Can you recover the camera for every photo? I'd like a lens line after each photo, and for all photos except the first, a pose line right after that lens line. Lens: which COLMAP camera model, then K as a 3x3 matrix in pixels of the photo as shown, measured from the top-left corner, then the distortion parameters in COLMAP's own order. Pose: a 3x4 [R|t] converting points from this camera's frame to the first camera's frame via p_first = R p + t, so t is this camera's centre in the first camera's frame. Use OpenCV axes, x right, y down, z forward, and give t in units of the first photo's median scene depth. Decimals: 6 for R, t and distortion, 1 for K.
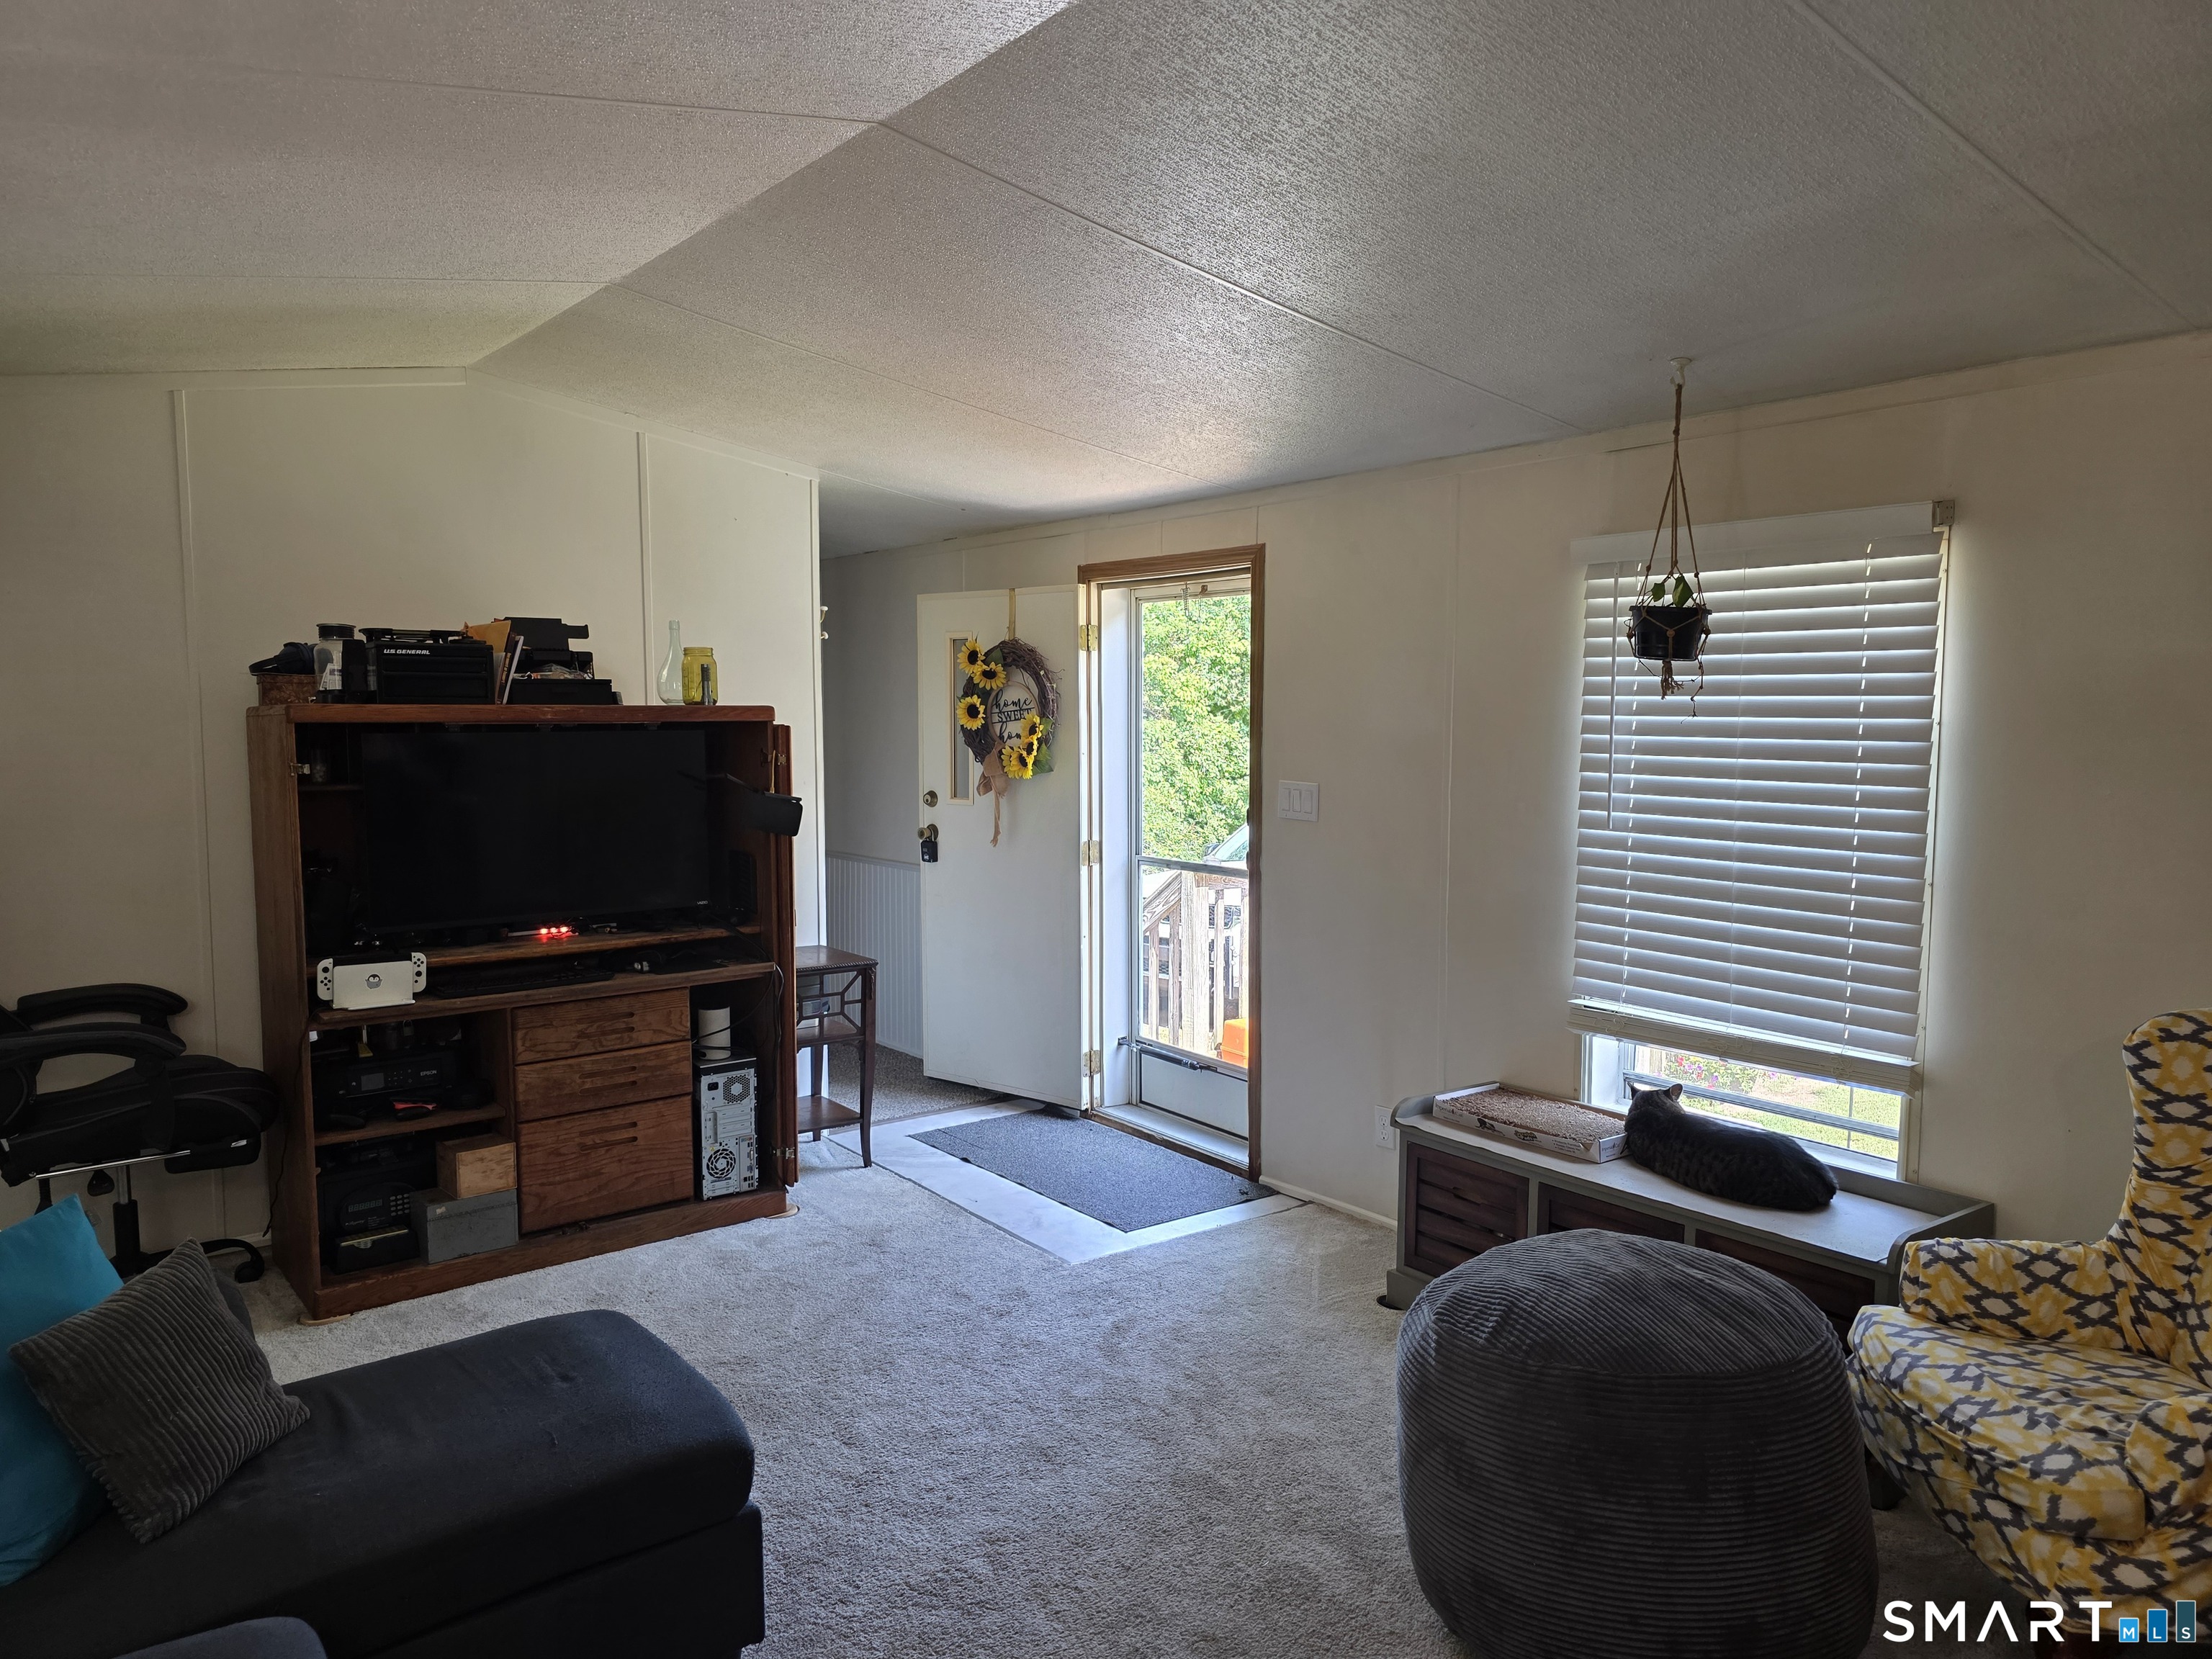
lens RADIAL K [[1495.1, 0, 1109.1], [0, 1495.1, 832.6], [0, 0, 1]] dist [0.067420, -0.066155]
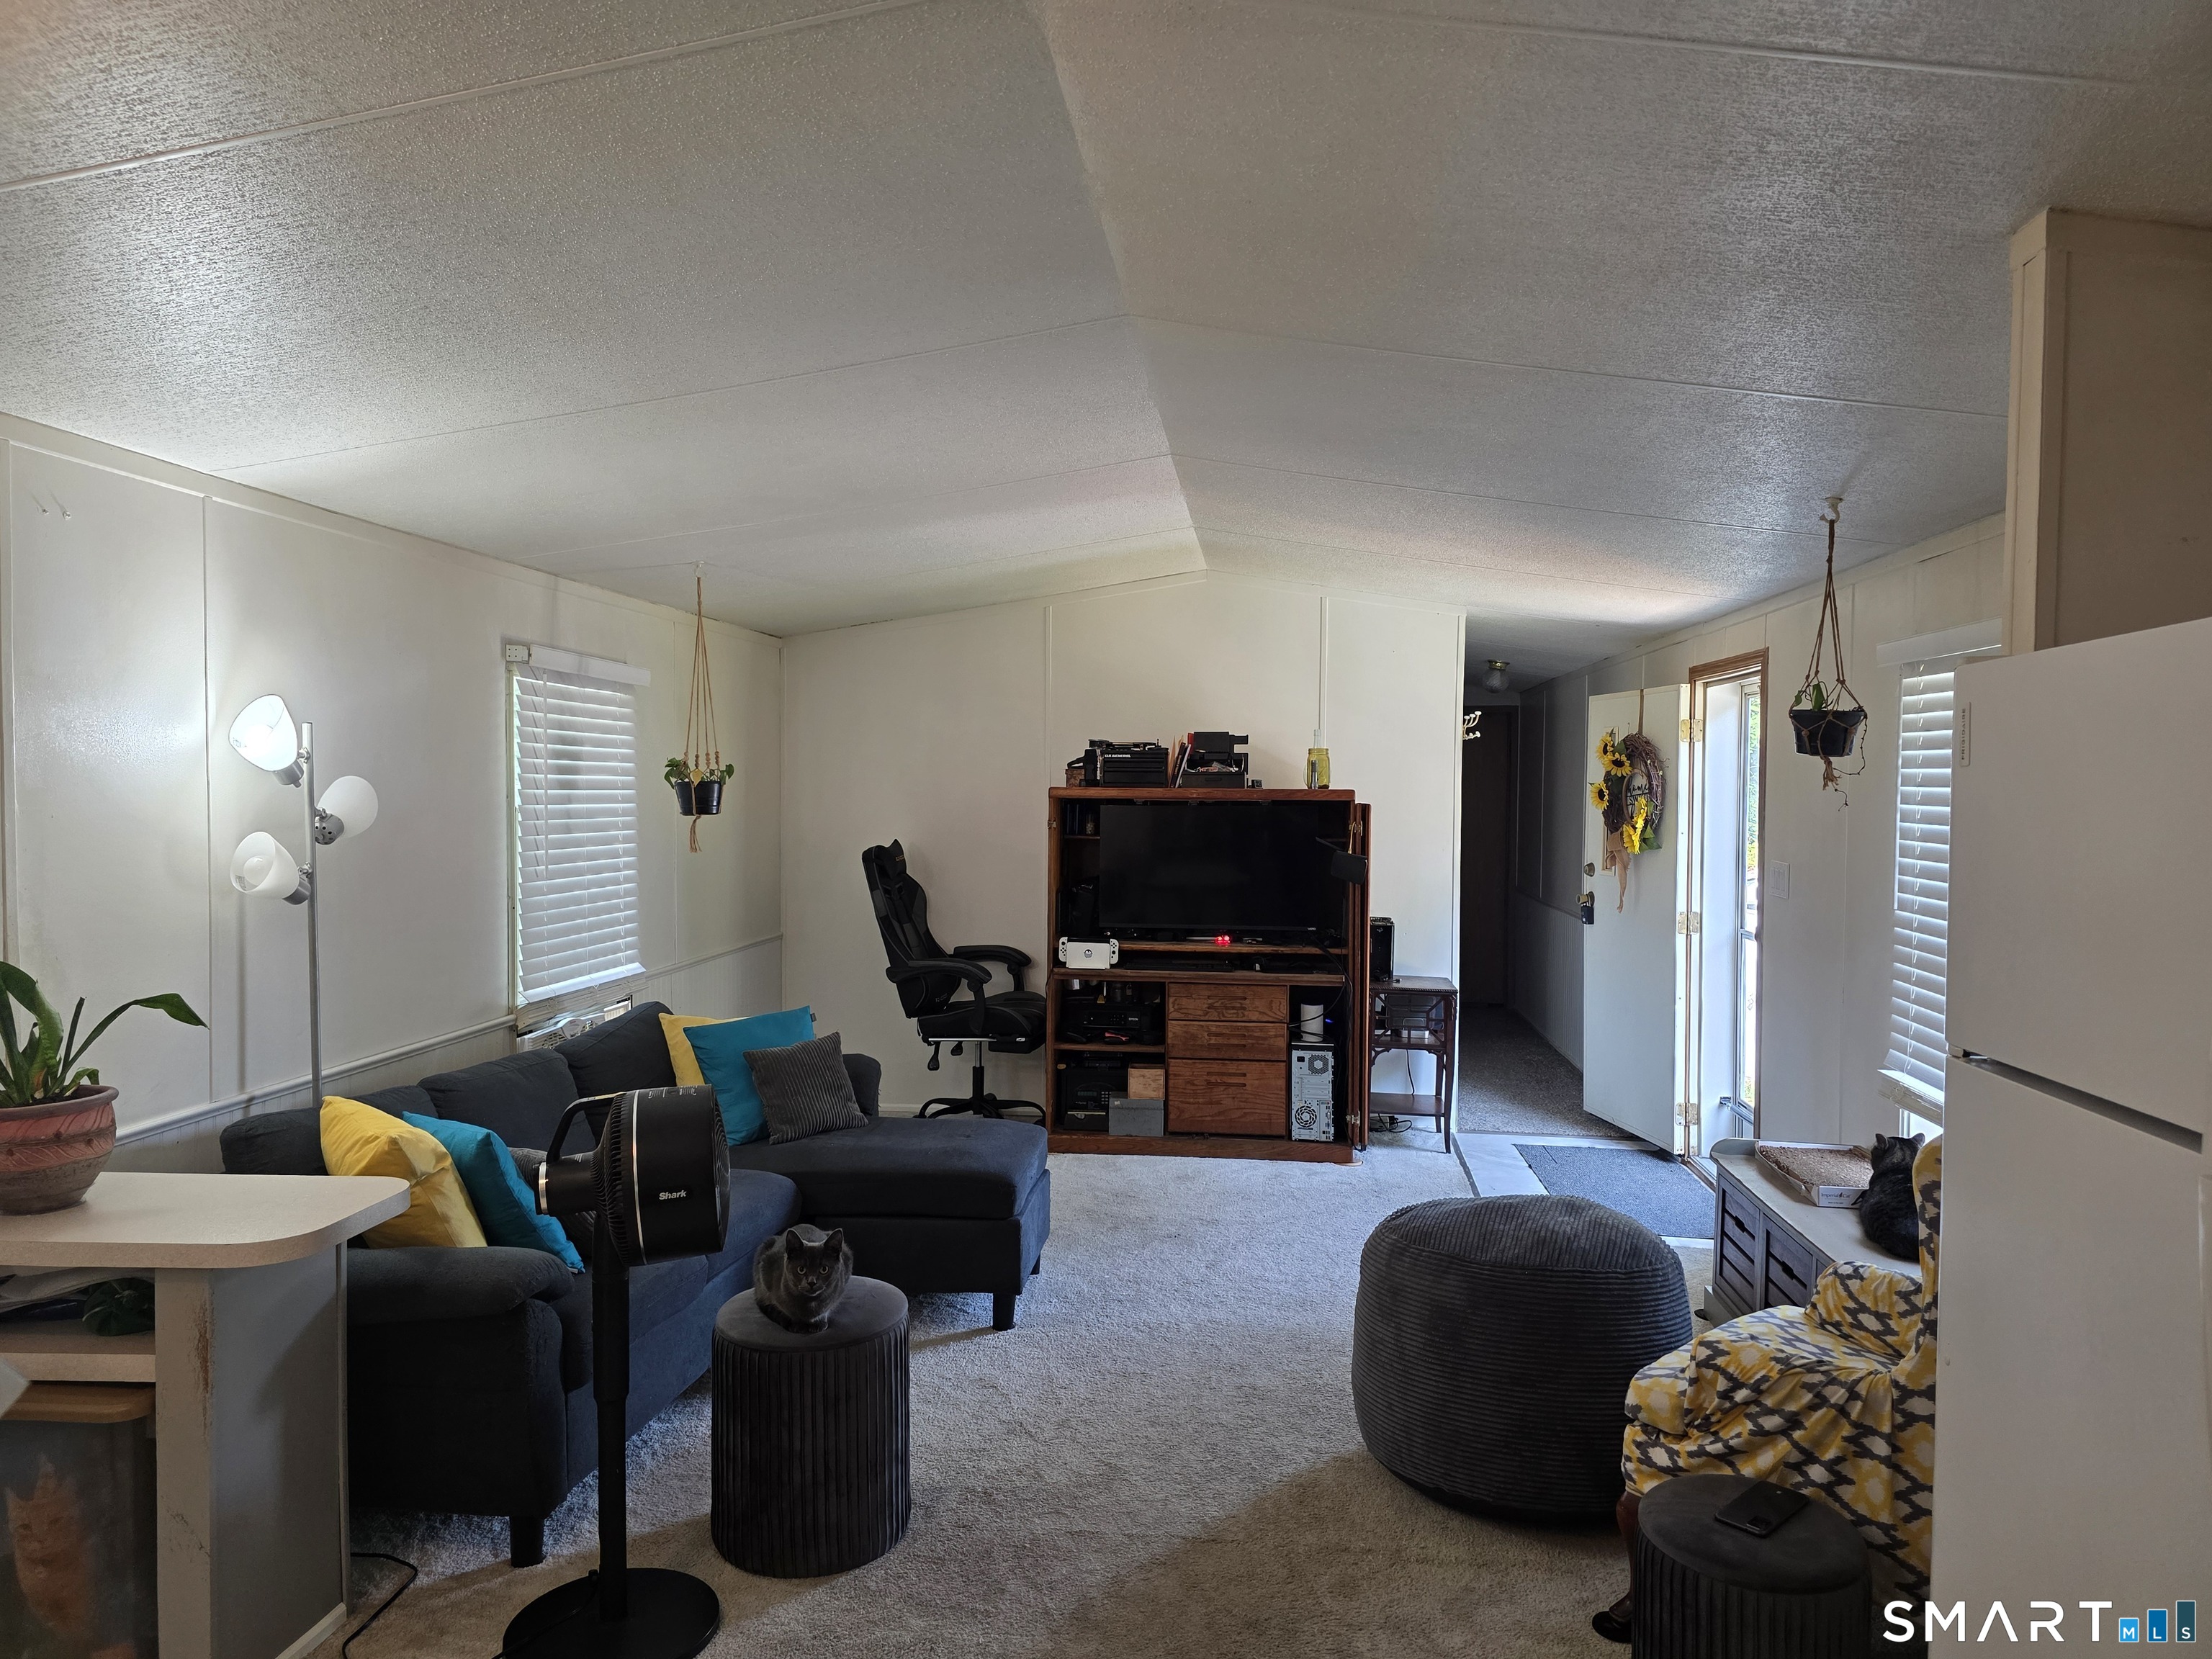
lens RADIAL K [[1495.1, 0, 1092.6], [0, 1495.1, 823.2], [0, 0, 1]] dist [0.067420, -0.066155]
pose [[0.712998, 0.024018, -0.700754, 0.637067], [-0.066809, 0.997193, -0.033798, 0.010326], [0.697976, 0.070915, 0.712602, -0.164631]]
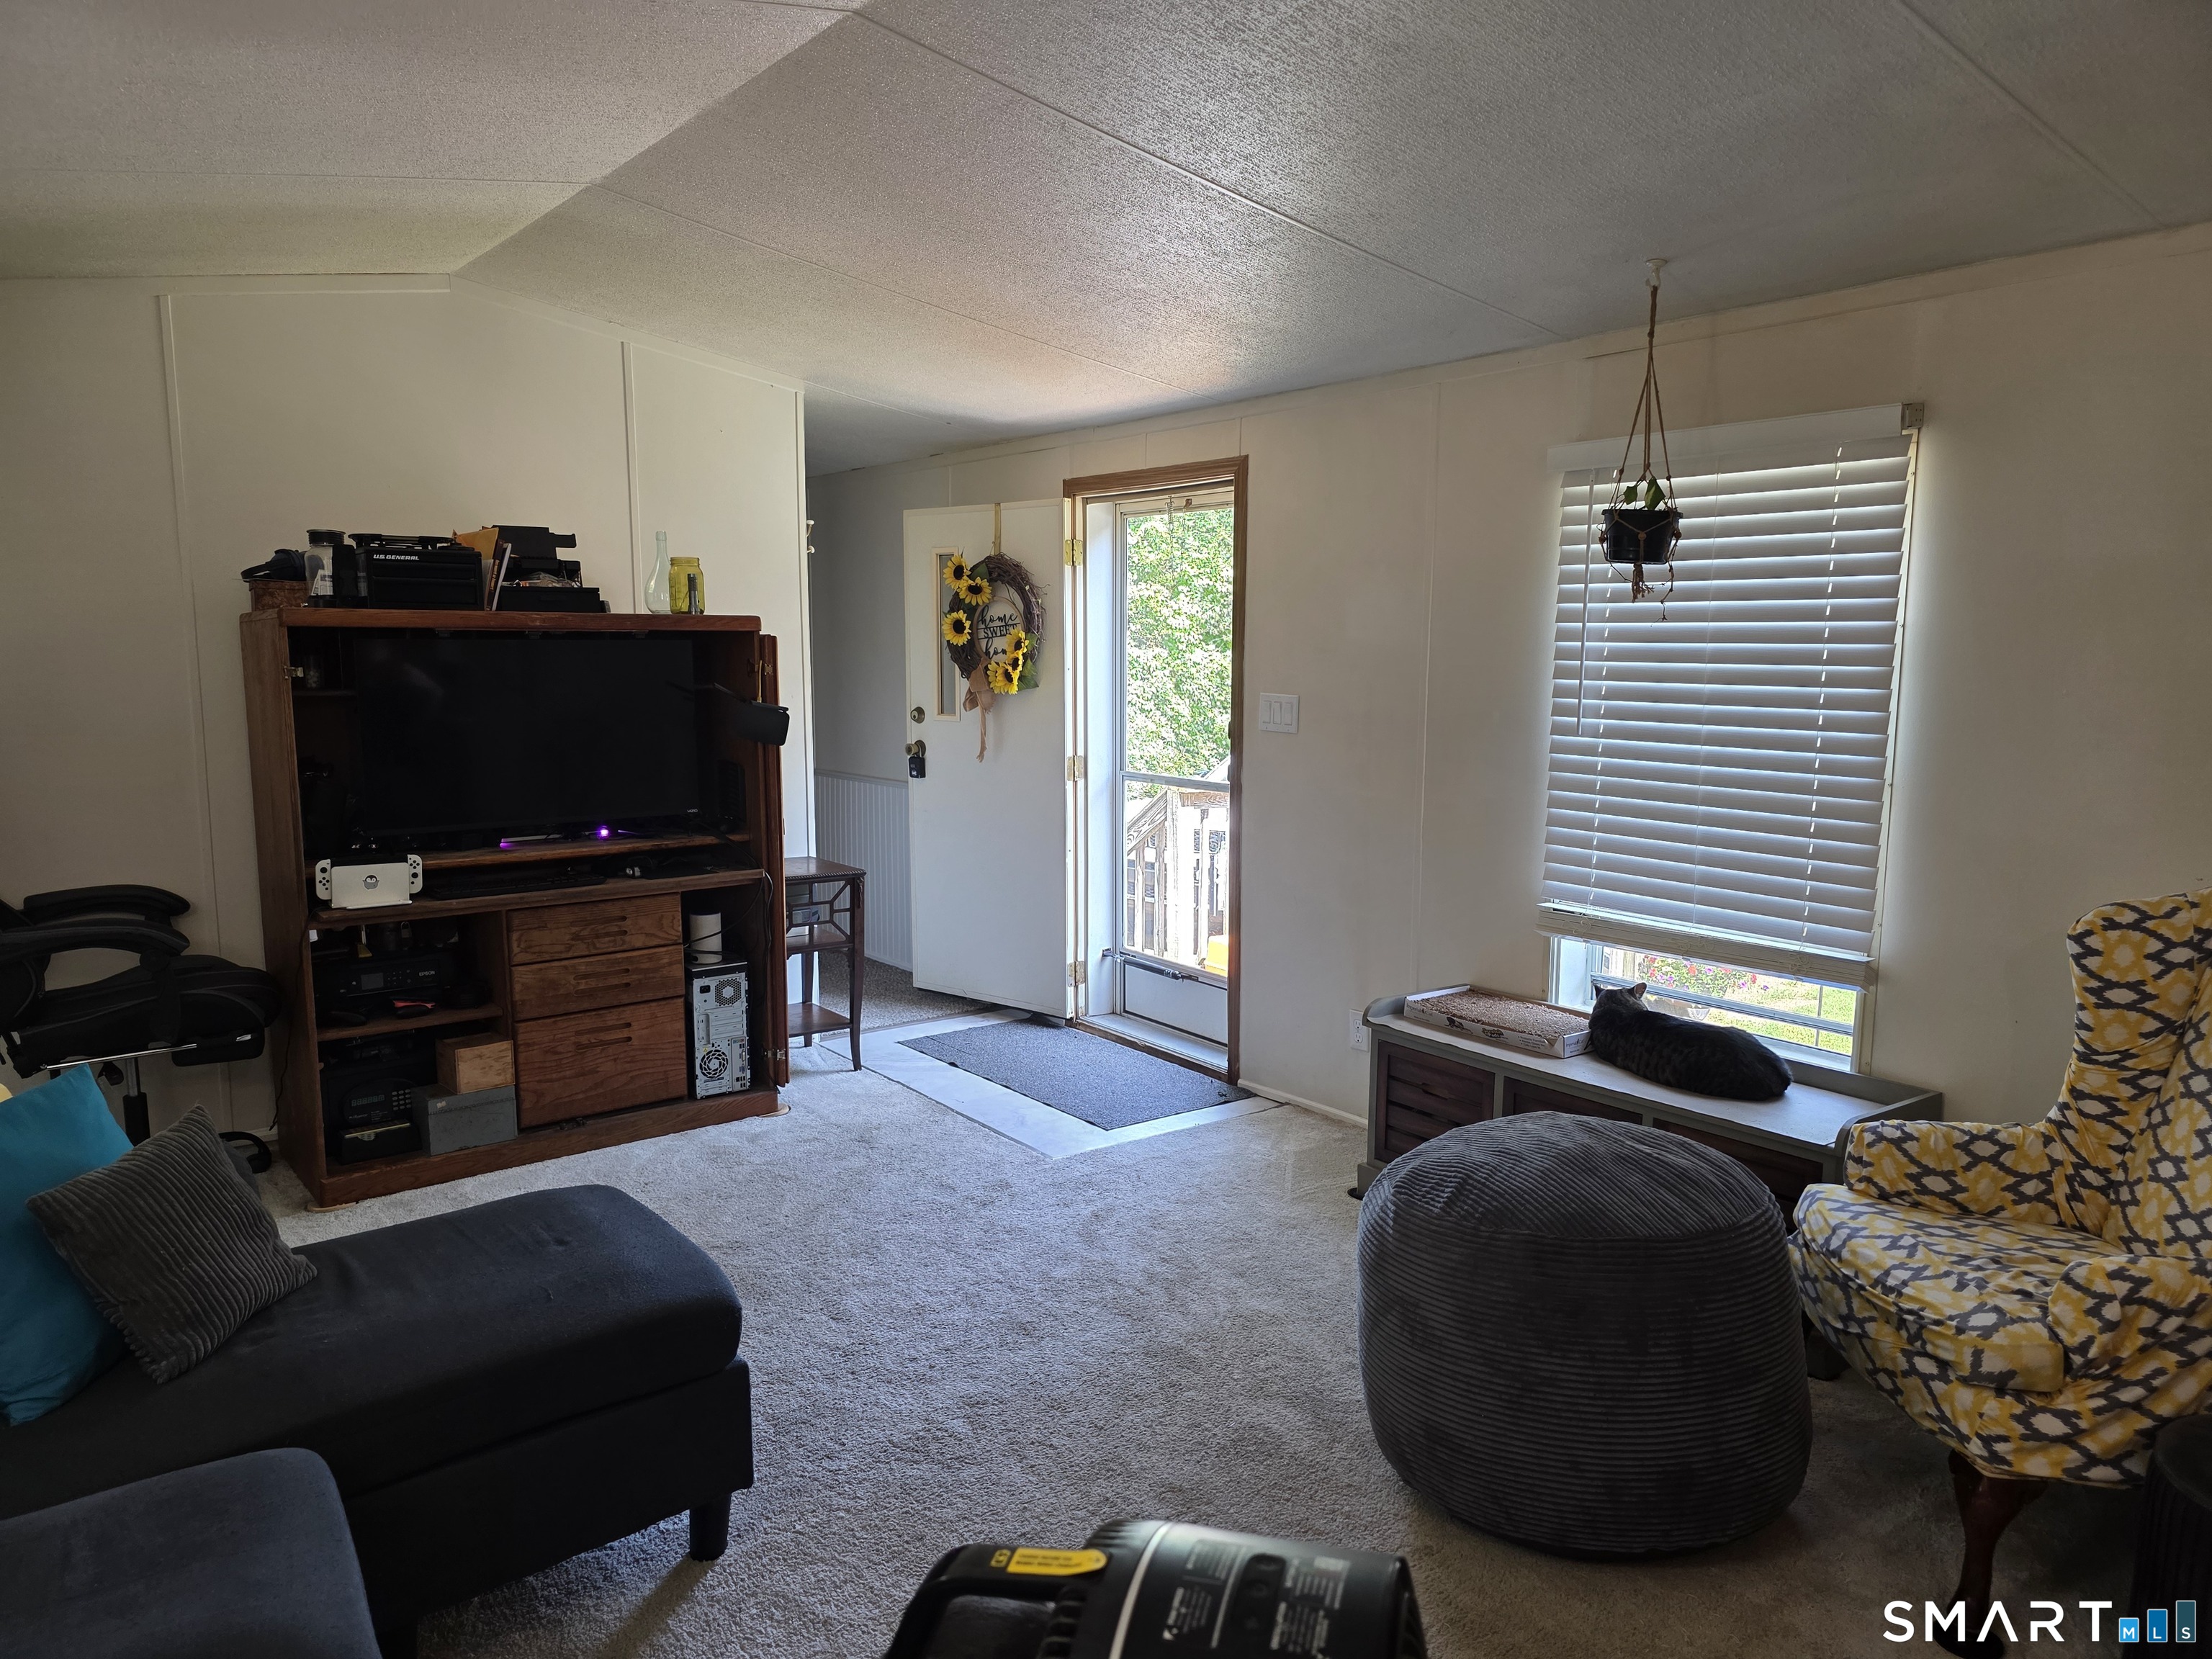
lens RADIAL K [[1495.1, 0, 1099.0], [0, 1495.1, 839.4], [0, 0, 1]] dist [0.067420, -0.066155]
pose [[0.999992, 0.002236, -0.003247, 0.009401], [-0.002076, 0.998817, 0.048583, 0.018178], [0.003352, -0.048576, 0.998814, -0.018300]]
